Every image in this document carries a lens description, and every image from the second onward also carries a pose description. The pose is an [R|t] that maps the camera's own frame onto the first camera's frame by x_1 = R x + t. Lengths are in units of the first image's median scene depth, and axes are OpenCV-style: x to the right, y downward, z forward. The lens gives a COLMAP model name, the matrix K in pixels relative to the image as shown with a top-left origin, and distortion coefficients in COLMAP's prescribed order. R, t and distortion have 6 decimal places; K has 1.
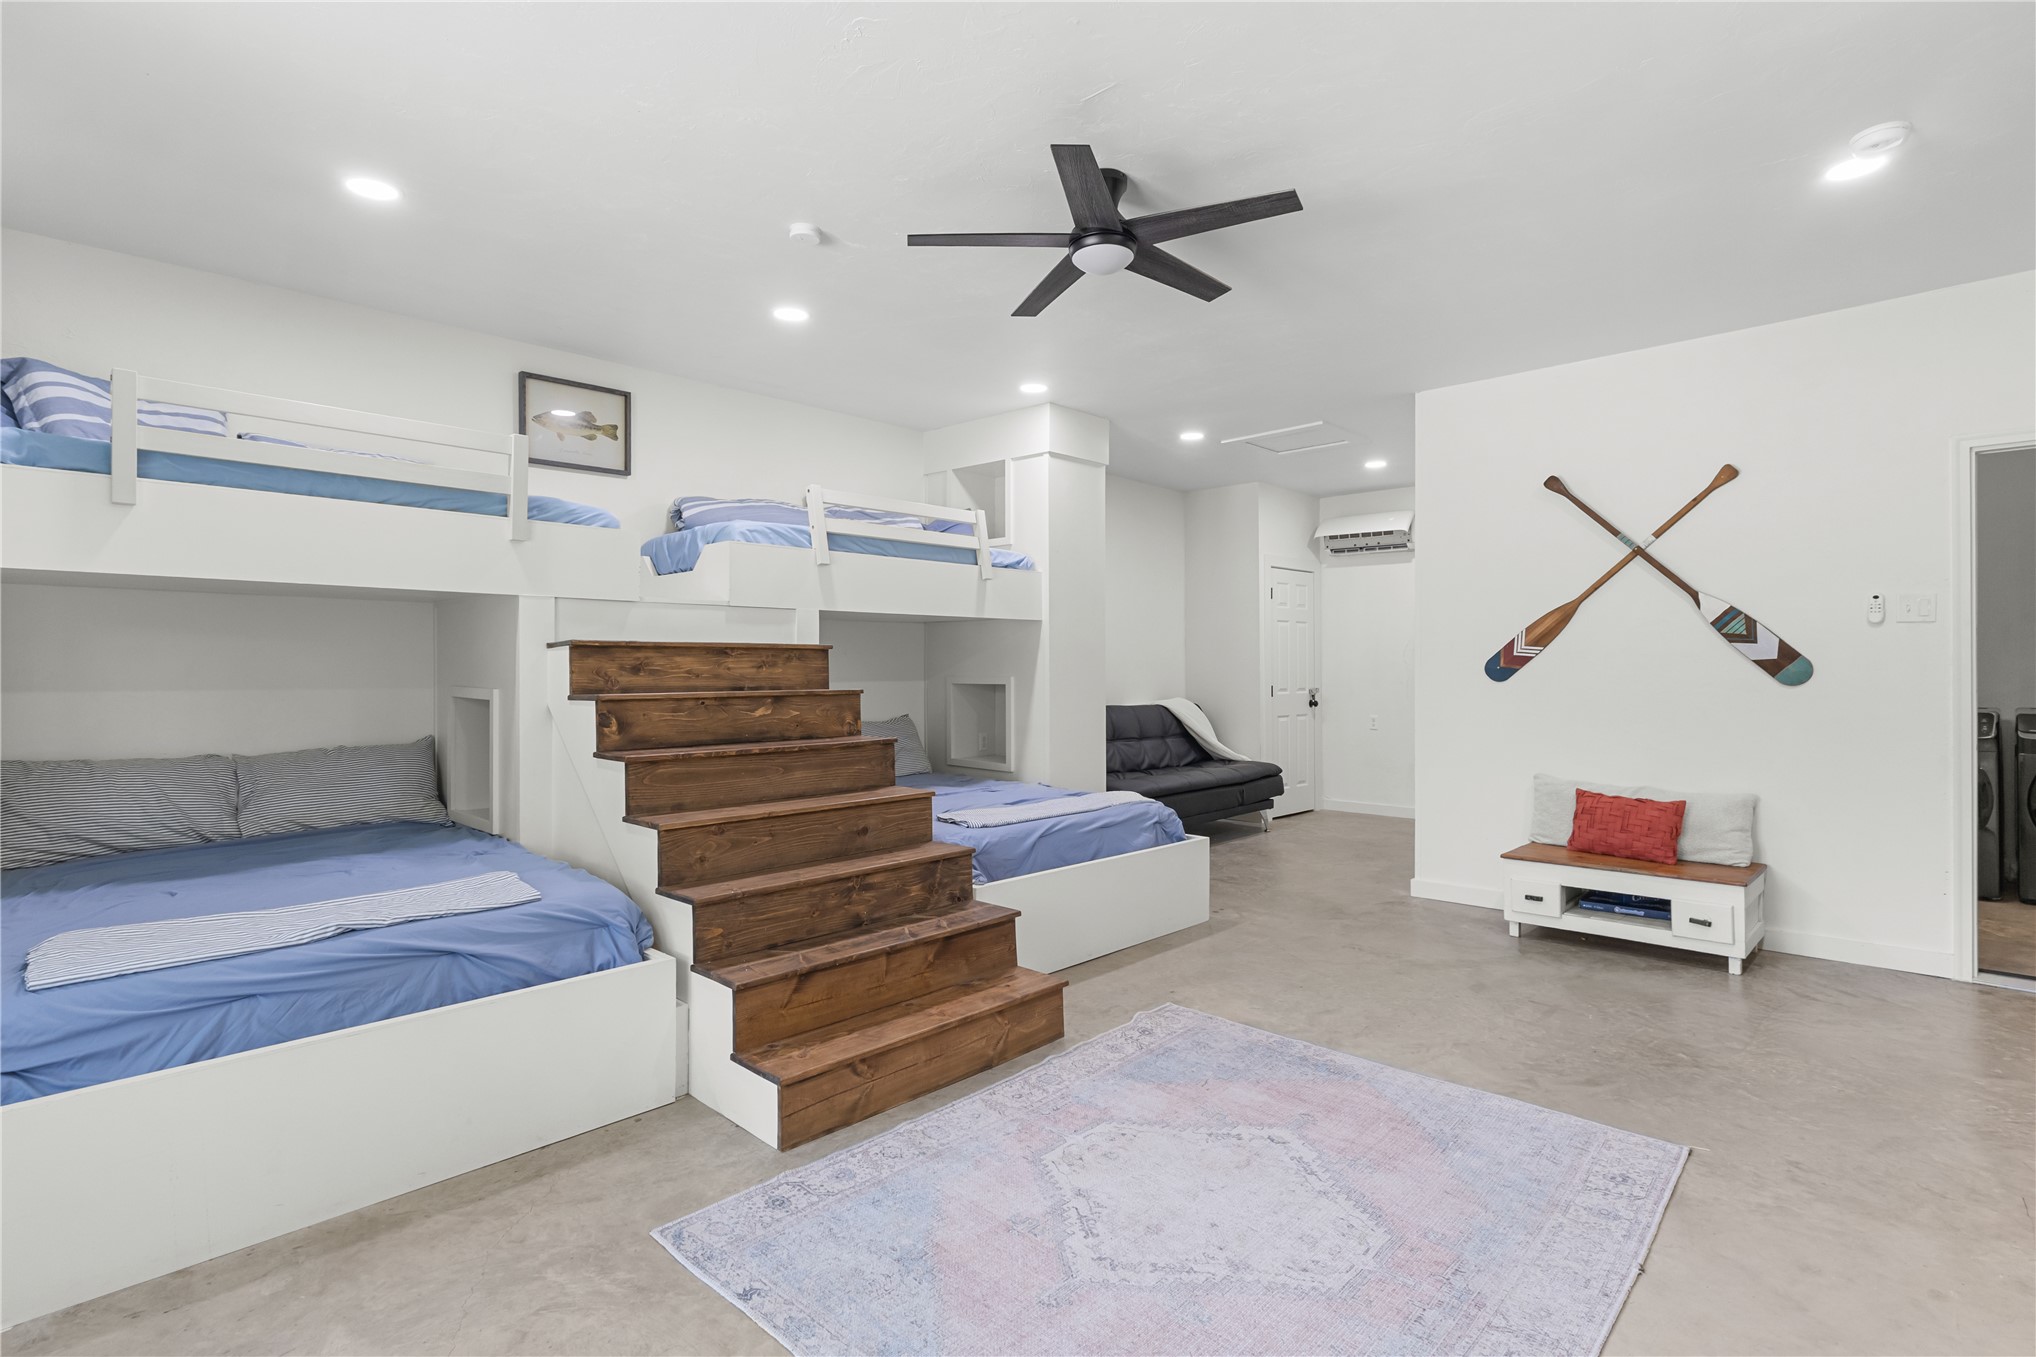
lens RADIAL K [[962.0, 0, 971.1], [0, 962.0, 676.7], [0, 0, 1]] dist [-0.001765, 0.000908]
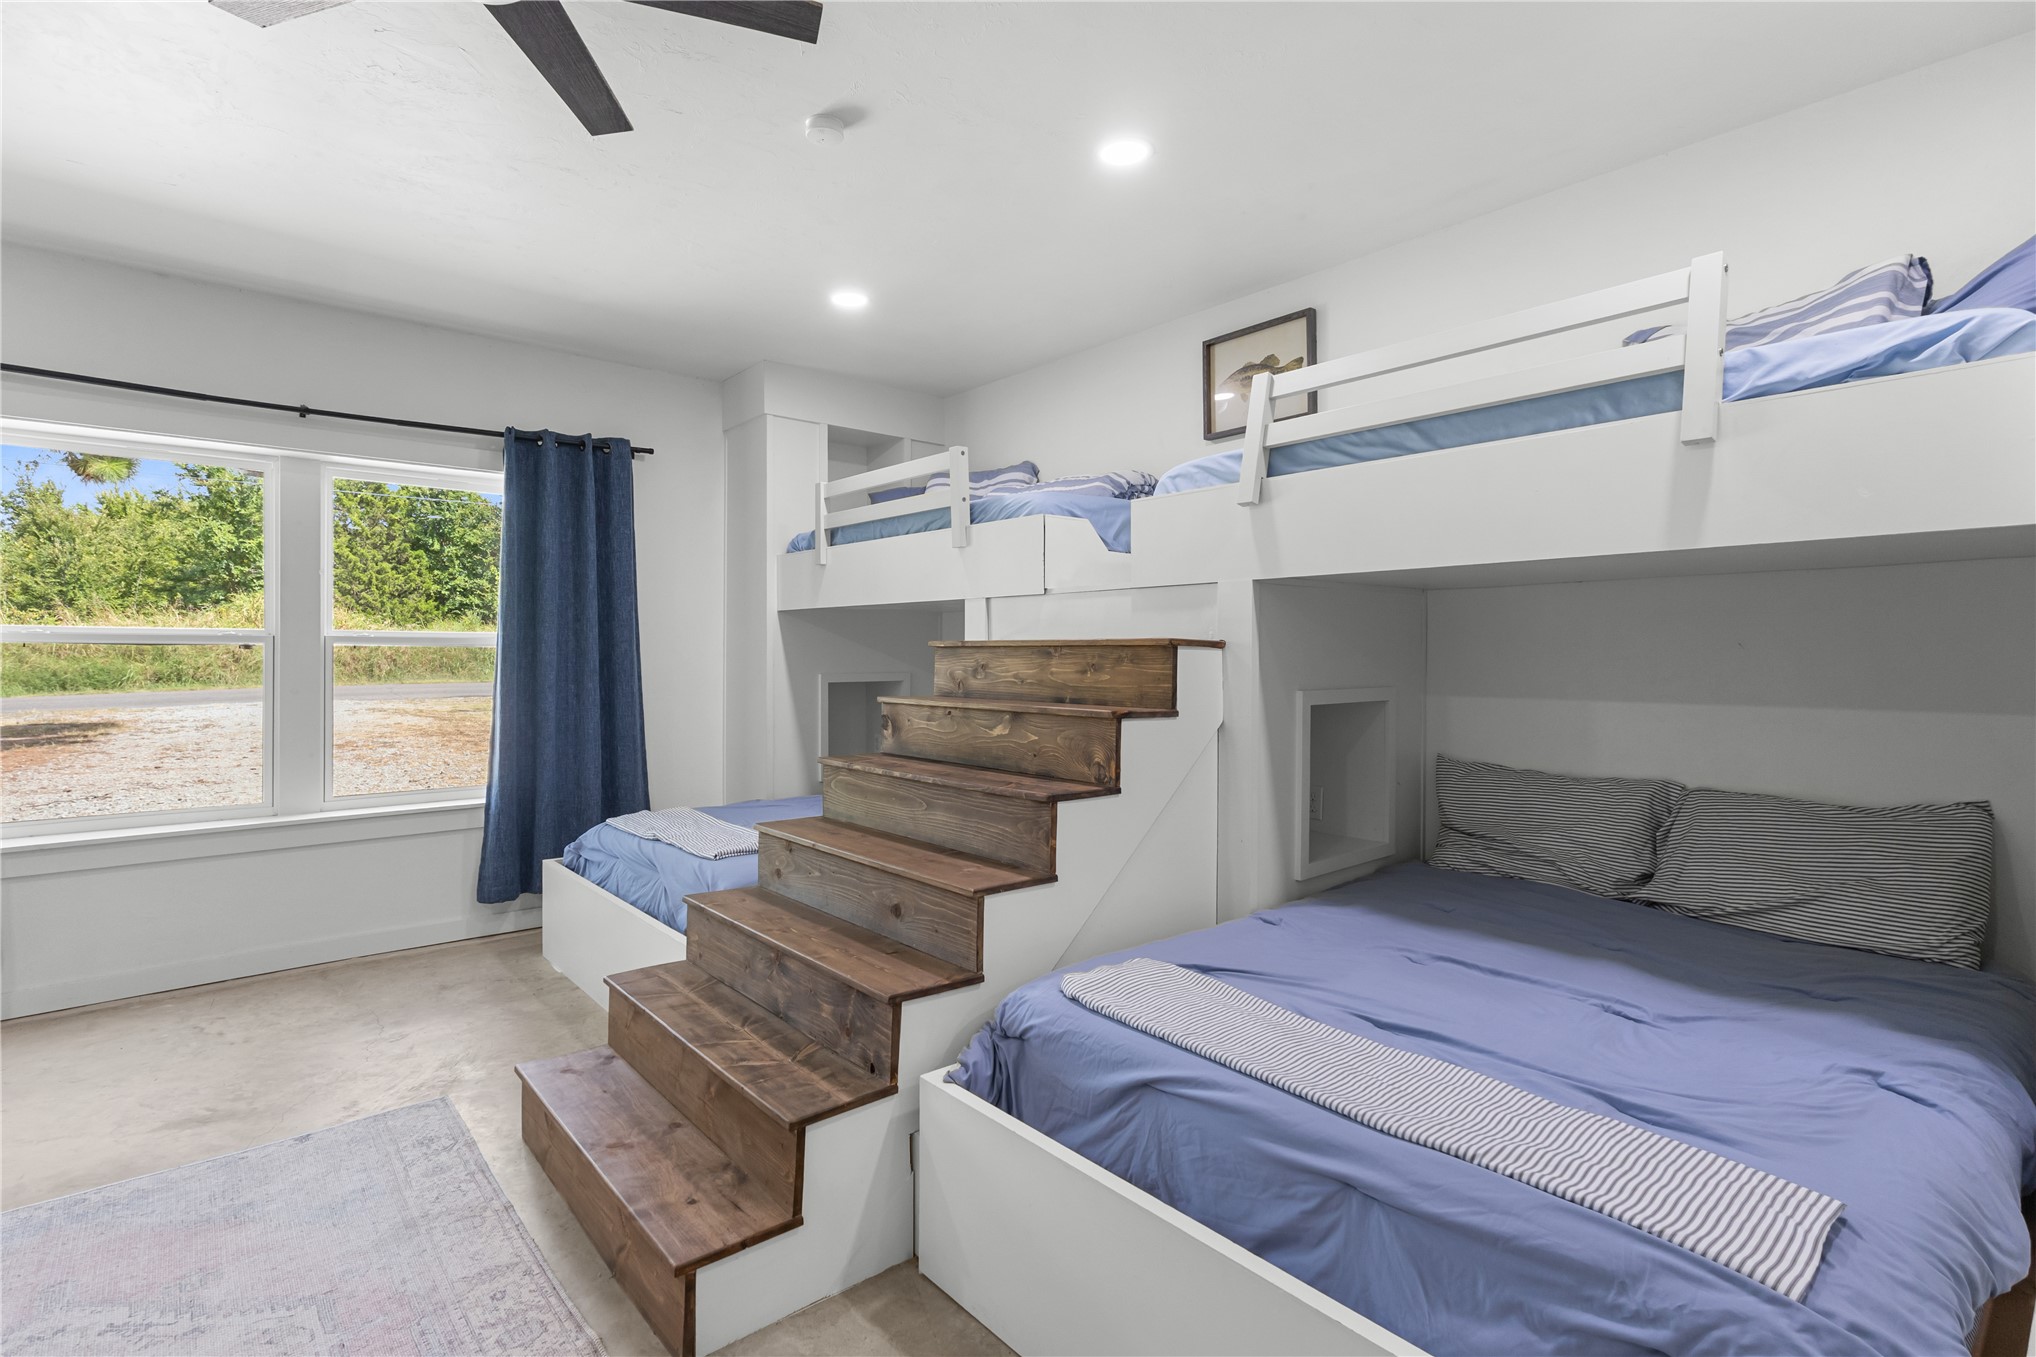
lens RADIAL K [[962.0, 0, 1045.0], [0, 962.0, 661.4], [0, 0, 1]] dist [-0.001765, 0.000908]
pose [[-0.037651, 0.009537, -0.999245, 0.619361], [-0.010986, 0.999890, 0.009957, -0.029928], [0.999231, 0.011352, -0.037542, 1.209782]]
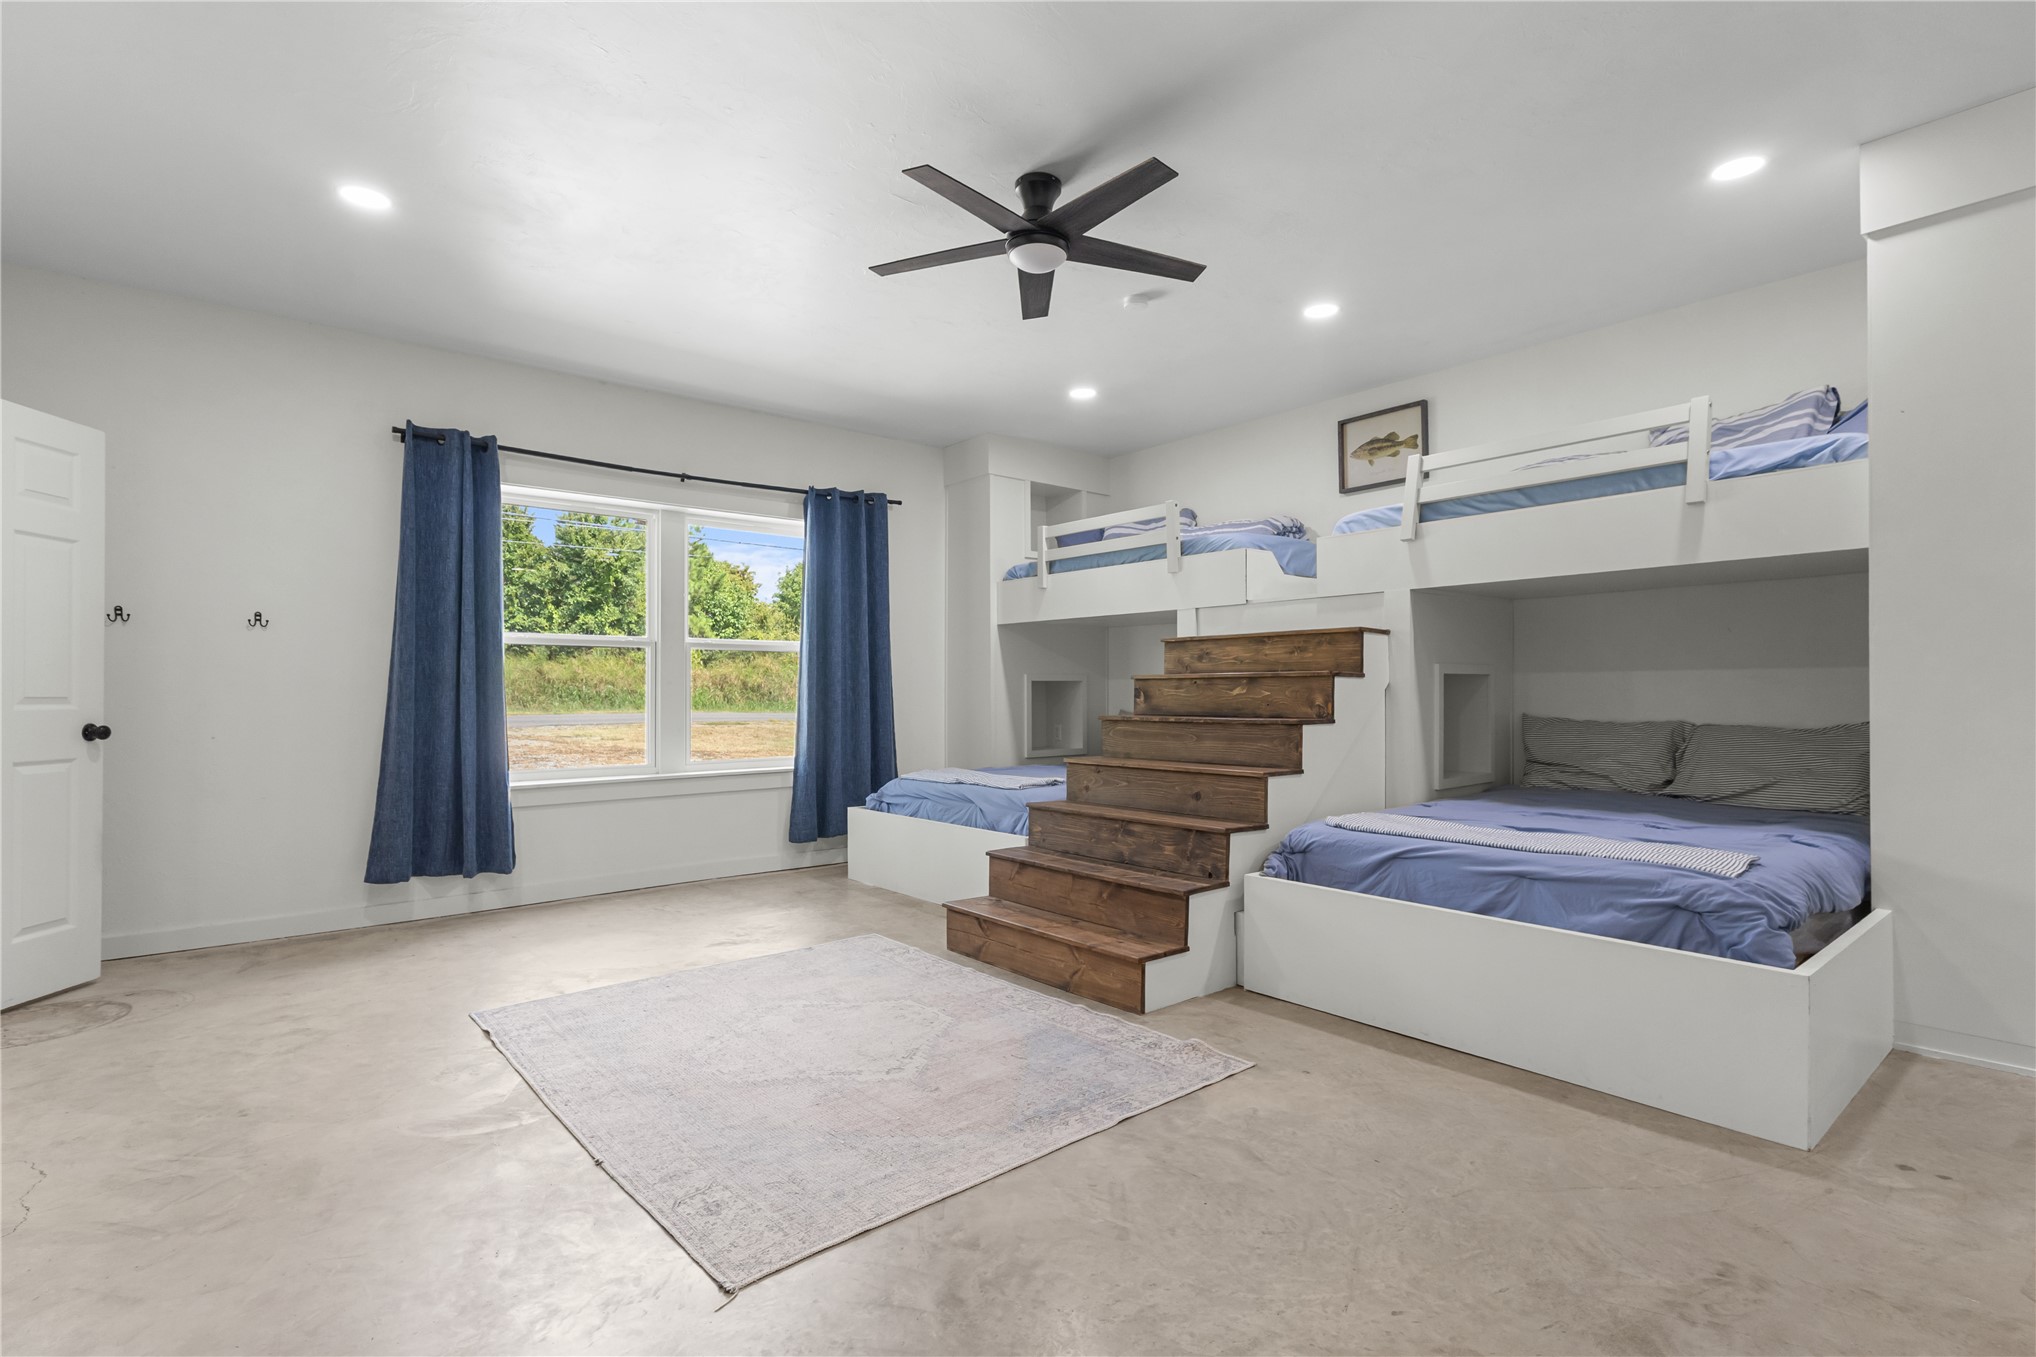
lens RADIAL K [[962.0, 0, 1061.1], [0, 962.0, 691.4], [0, 0, 1]] dist [-0.001765, 0.000908]
pose [[-0.043483, 0.002026, -0.999052, 1.074169], [-0.005574, 0.999982, 0.002271, 0.040526], [0.999039, 0.005667, -0.043471, 0.952263]]
